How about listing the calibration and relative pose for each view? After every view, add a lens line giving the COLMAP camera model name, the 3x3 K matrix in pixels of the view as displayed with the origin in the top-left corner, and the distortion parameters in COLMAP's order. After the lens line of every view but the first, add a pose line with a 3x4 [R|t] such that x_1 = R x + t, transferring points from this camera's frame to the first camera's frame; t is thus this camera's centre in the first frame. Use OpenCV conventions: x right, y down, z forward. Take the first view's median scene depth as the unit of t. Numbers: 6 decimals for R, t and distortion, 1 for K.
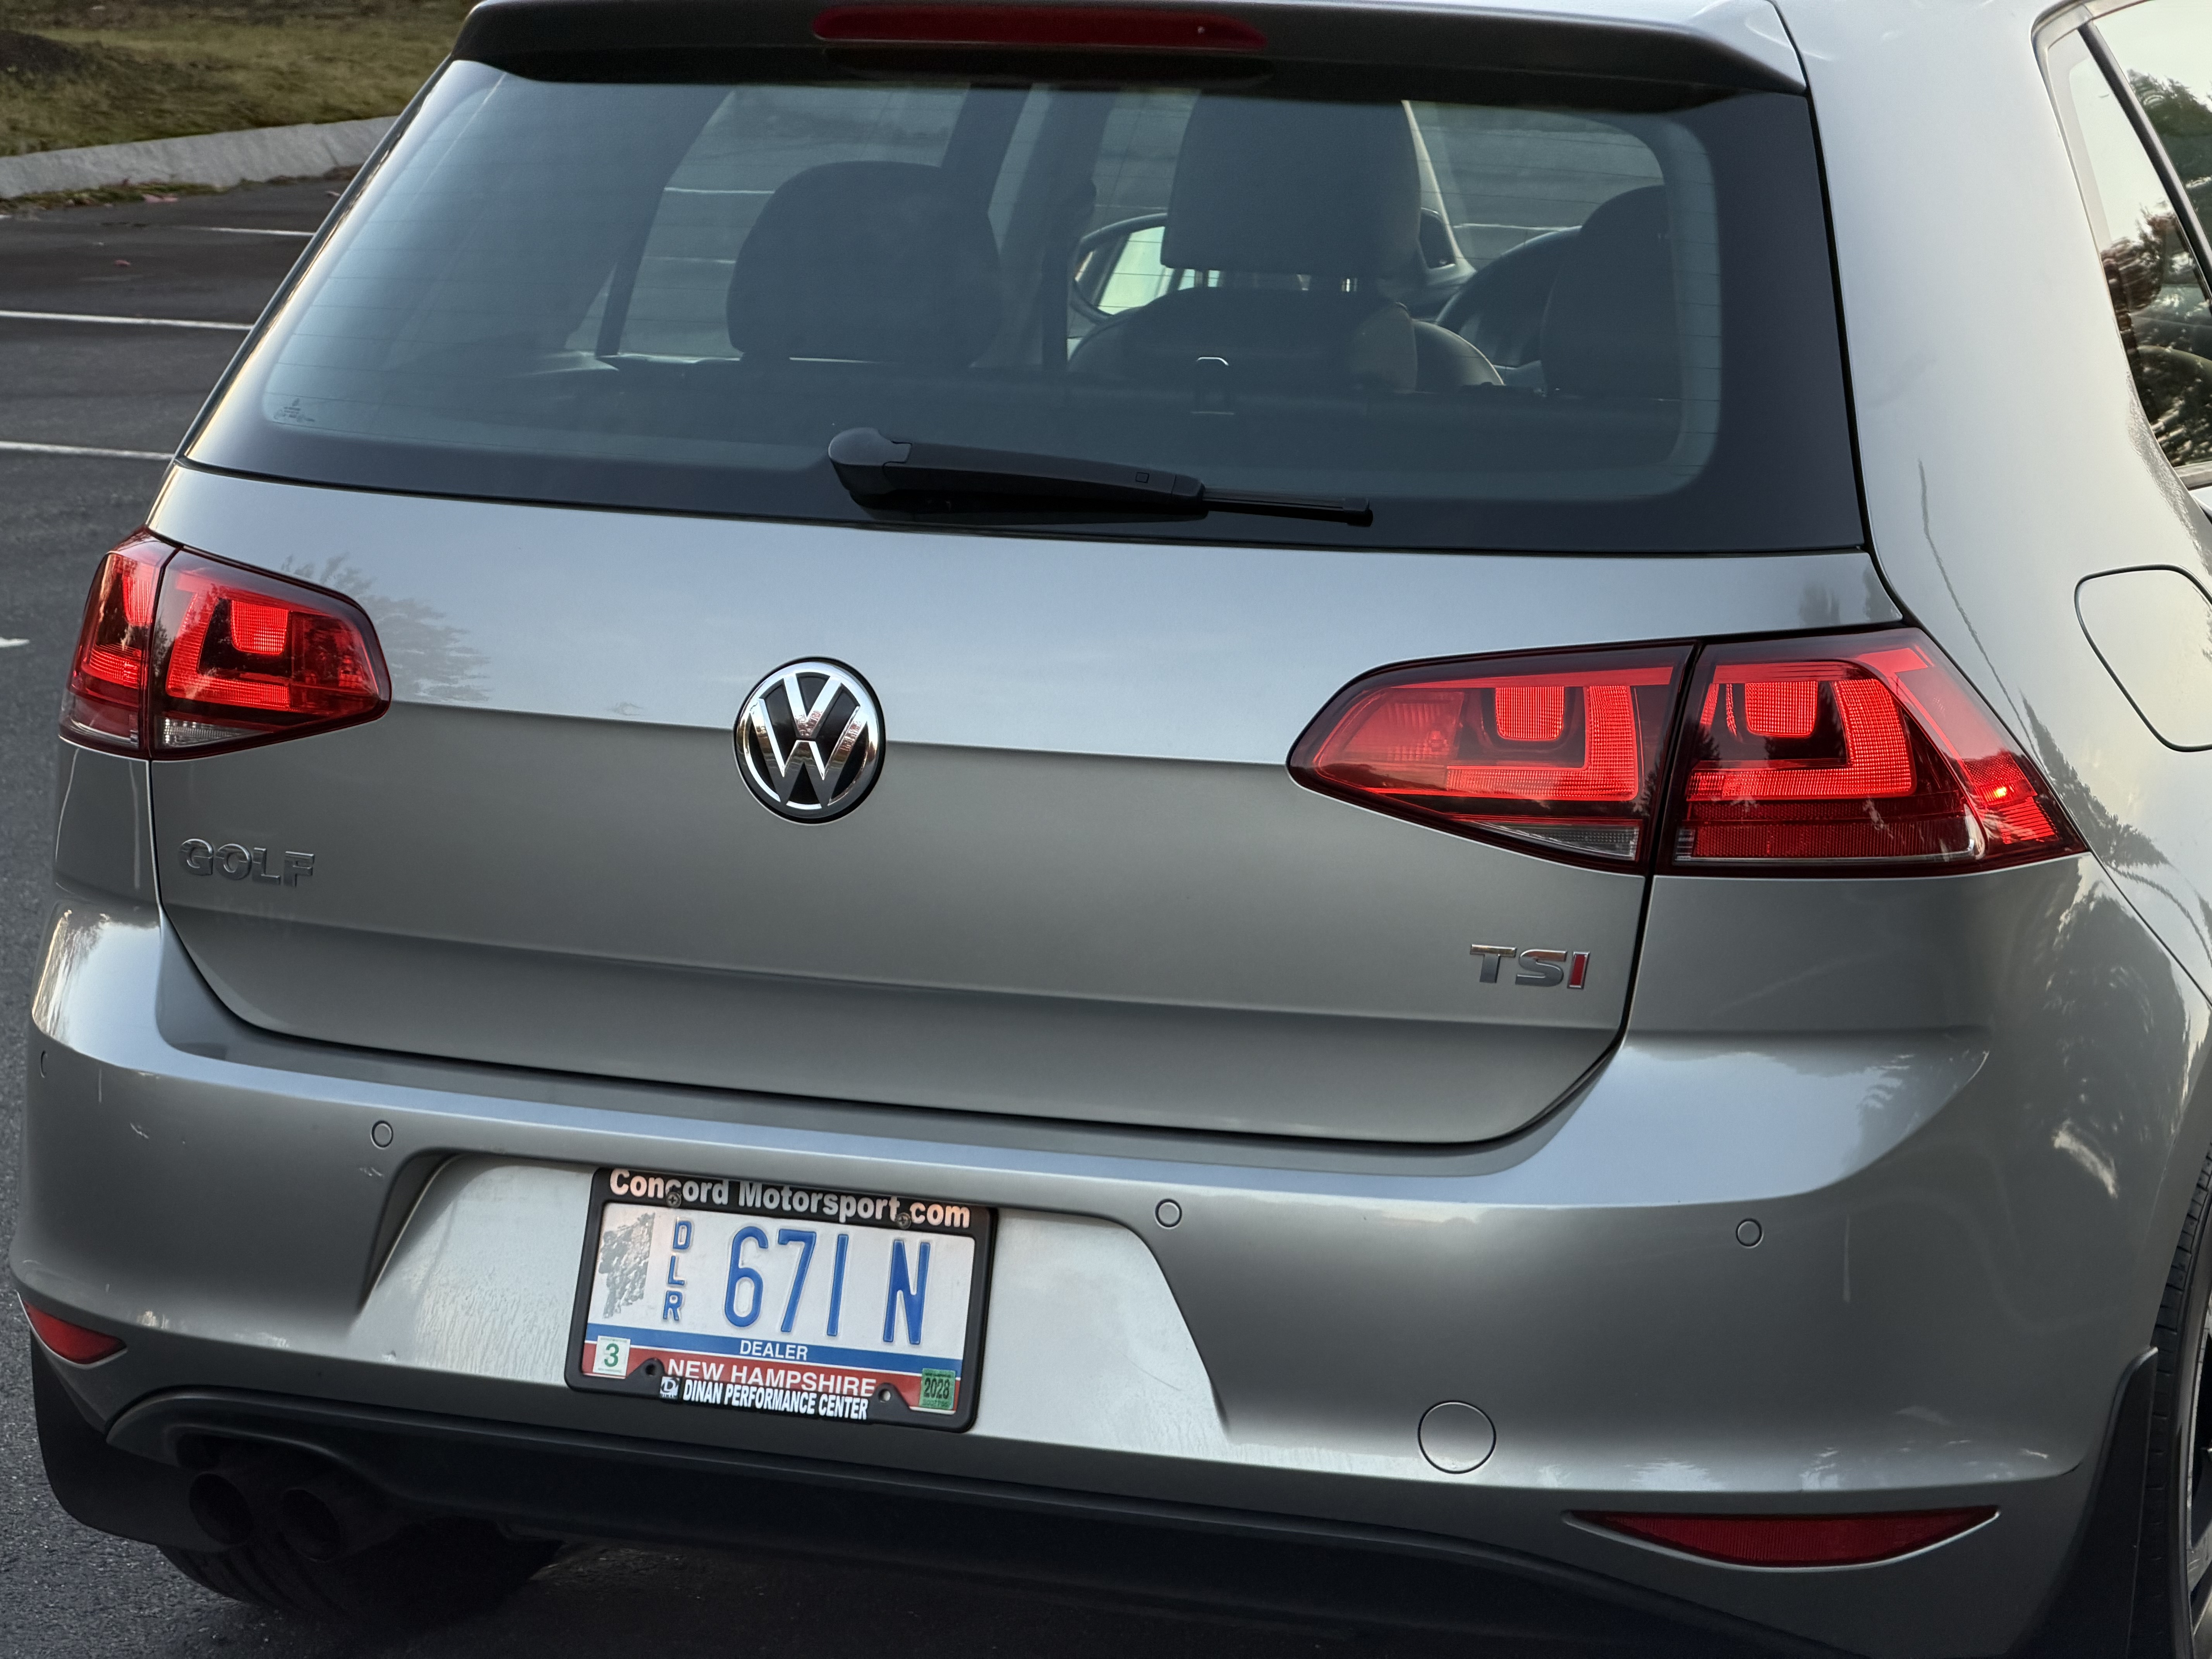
lens RADIAL K [[6705.3, 0, 1115.8], [0, 6705.3, 869.2], [0, 0, 1]] dist [0.175009, 1.147688]
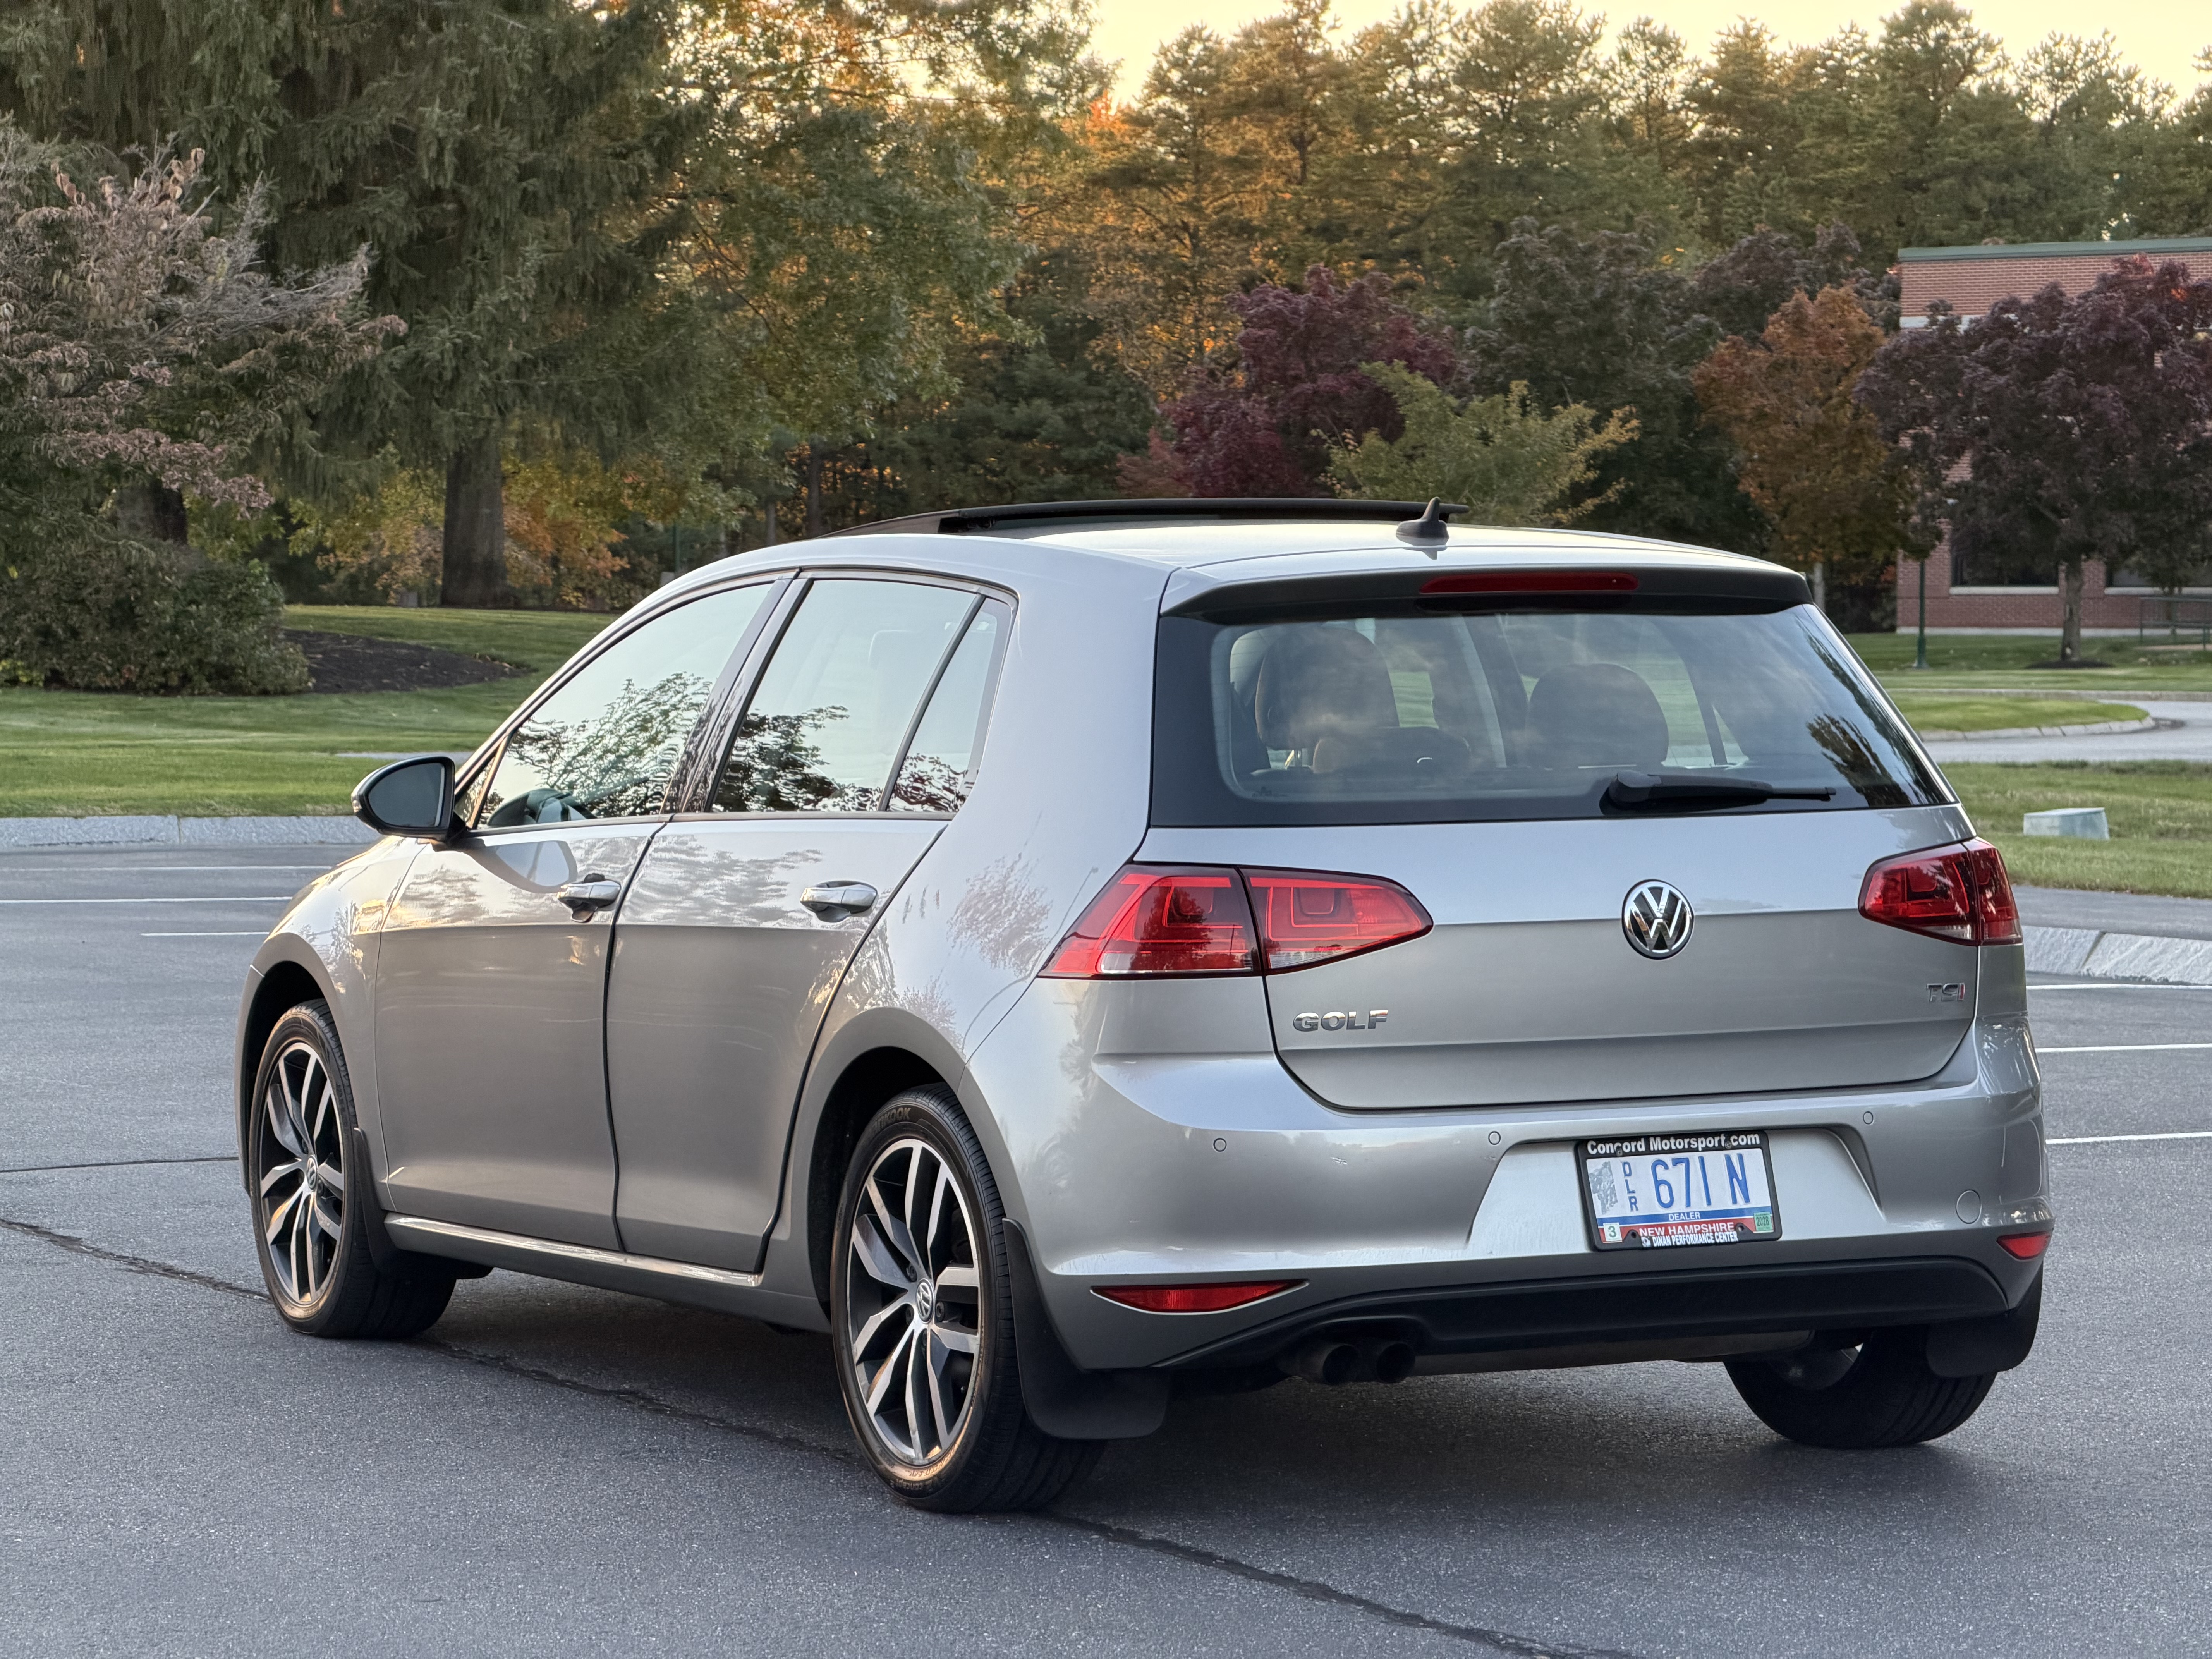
lens RADIAL K [[6710.3, 0, 1041.9], [0, 6710.3, 874.3], [0, 0, 1]] dist [0.151687, 1.834033]
pose [[0.637361, -0.049774, 0.768956, -1.741313], [0.136664, 0.989393, -0.049232, 0.042579], [-0.758350, 0.136467, 0.637403, -0.169719]]
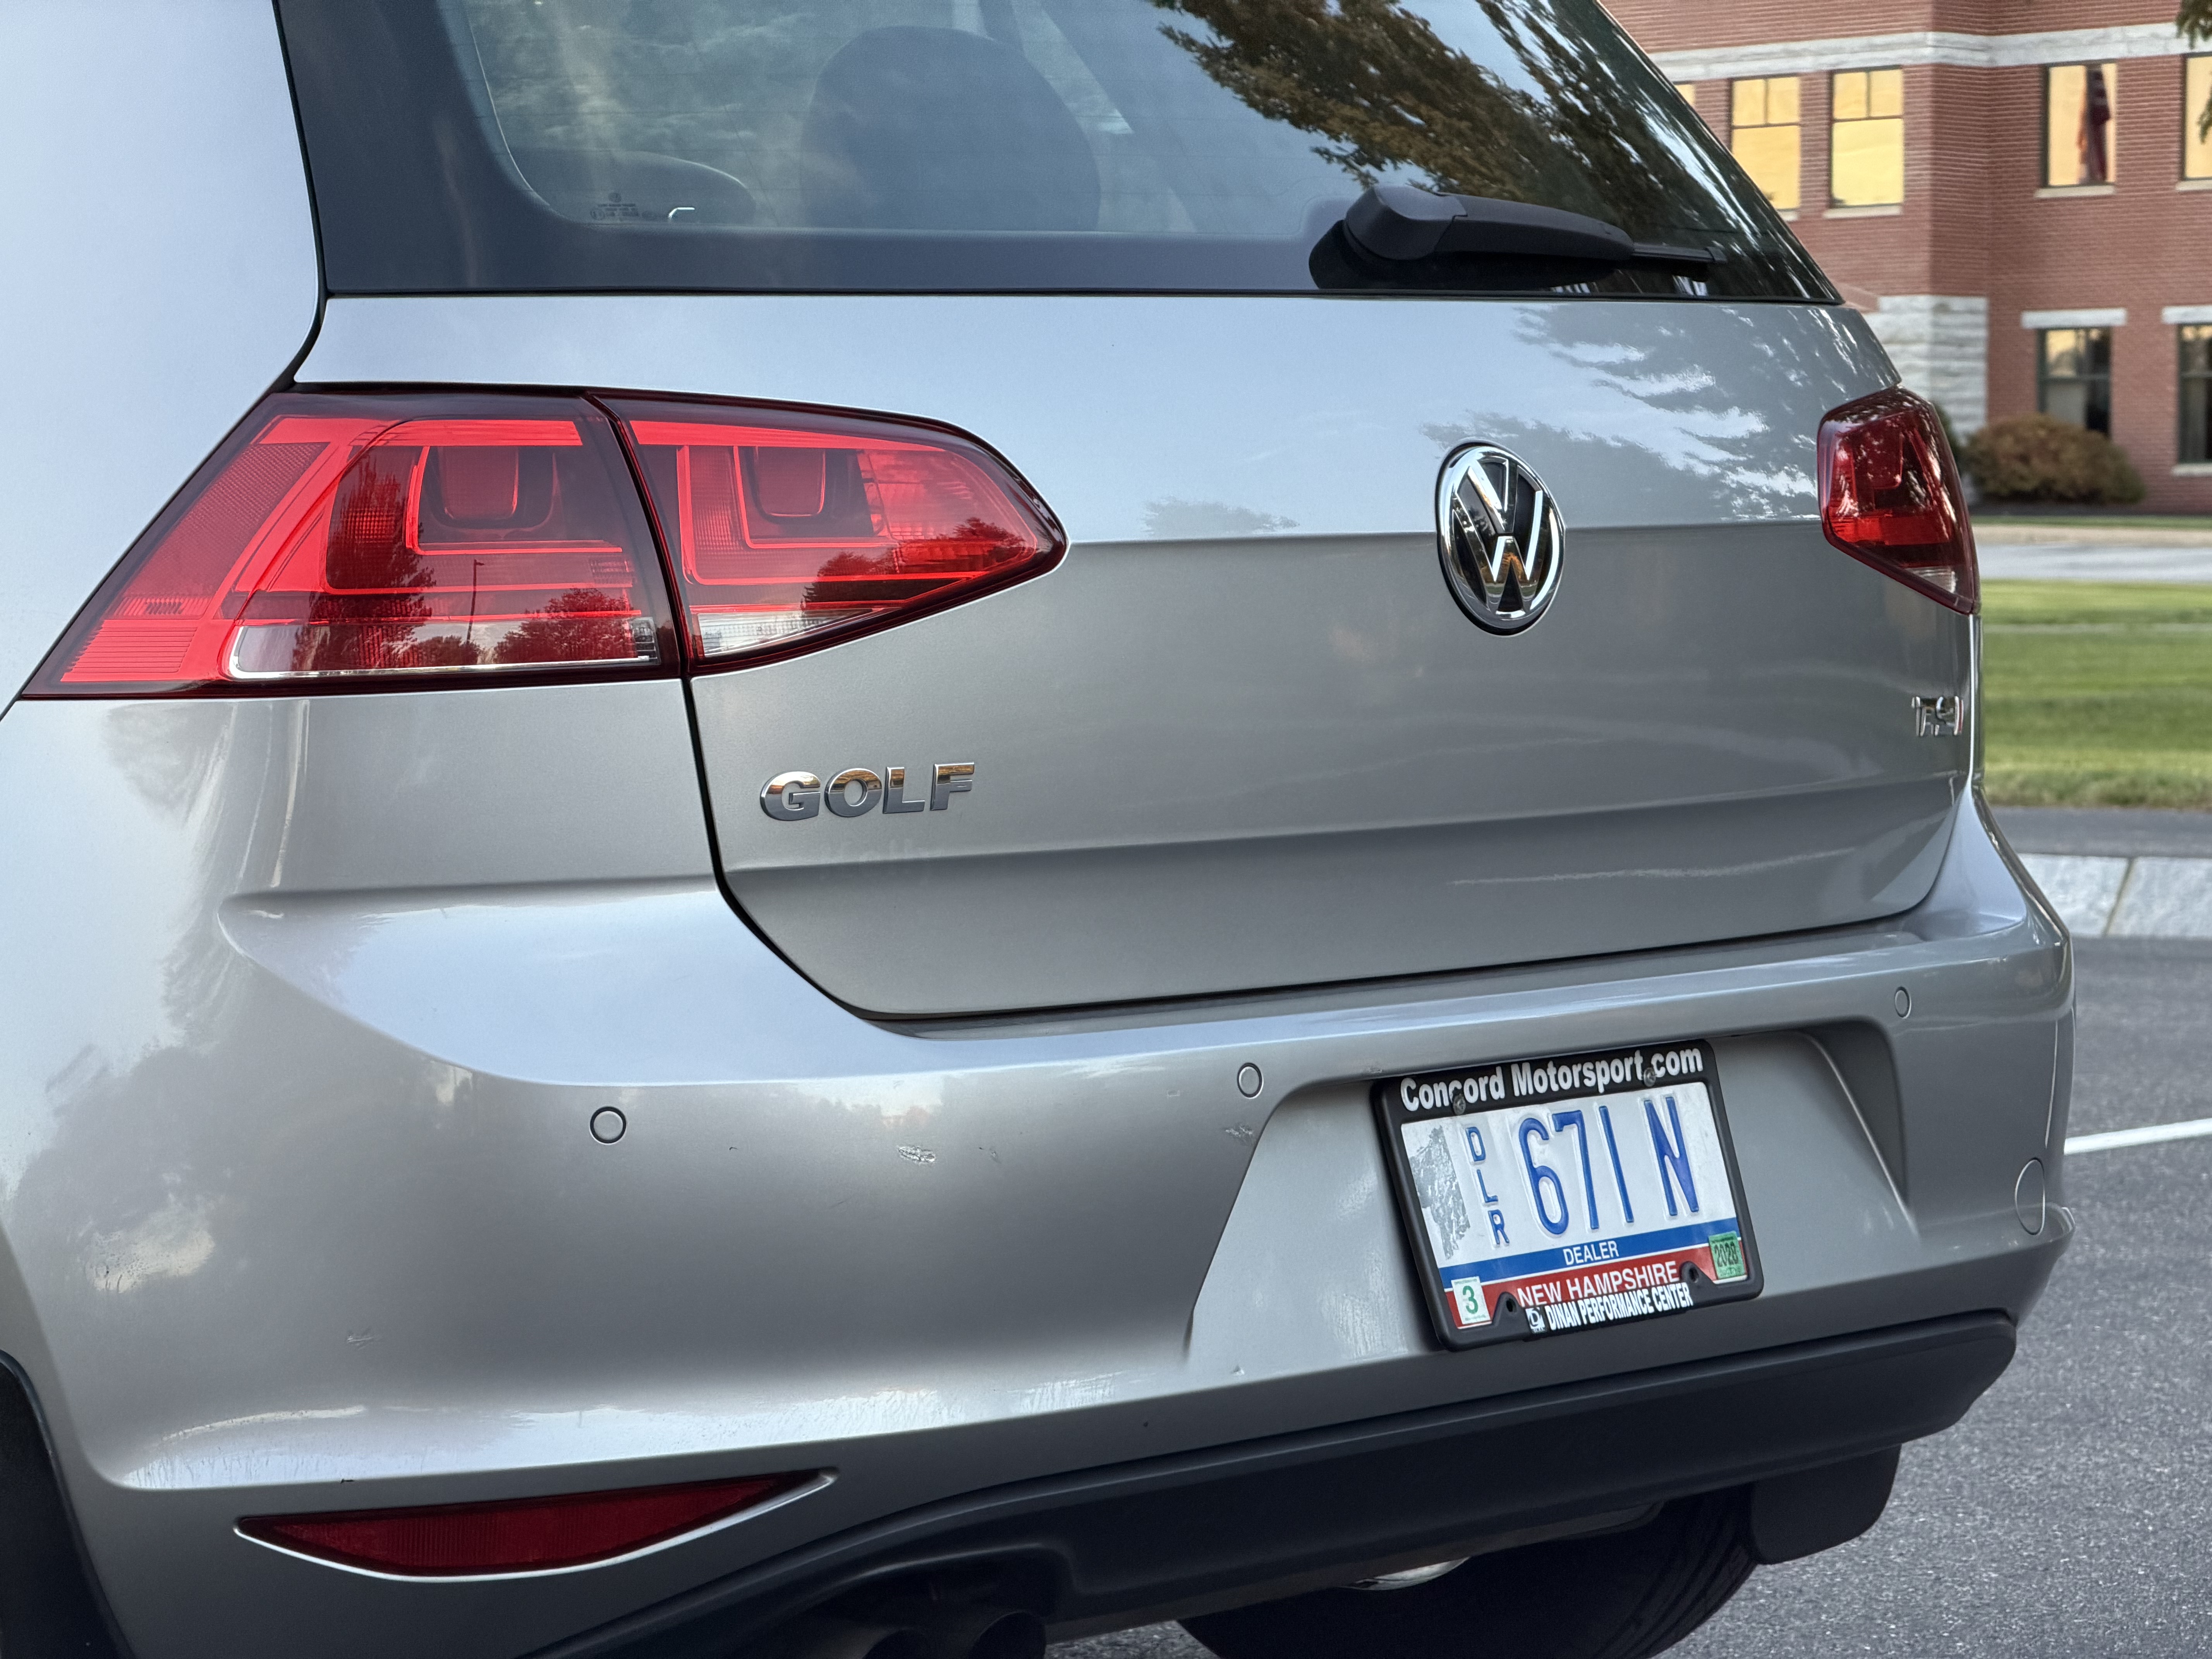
lens RADIAL K [[6705.3, 0, 1115.8], [0, 6705.3, 869.2], [0, 0, 1]] dist [0.175009, 1.147688]
pose [[0.298061, -0.070157, 0.951965, -0.869776], [0.163831, 0.986256, 0.021389, -0.003941], [-0.940382, 0.149587, 0.305459, 0.789620]]
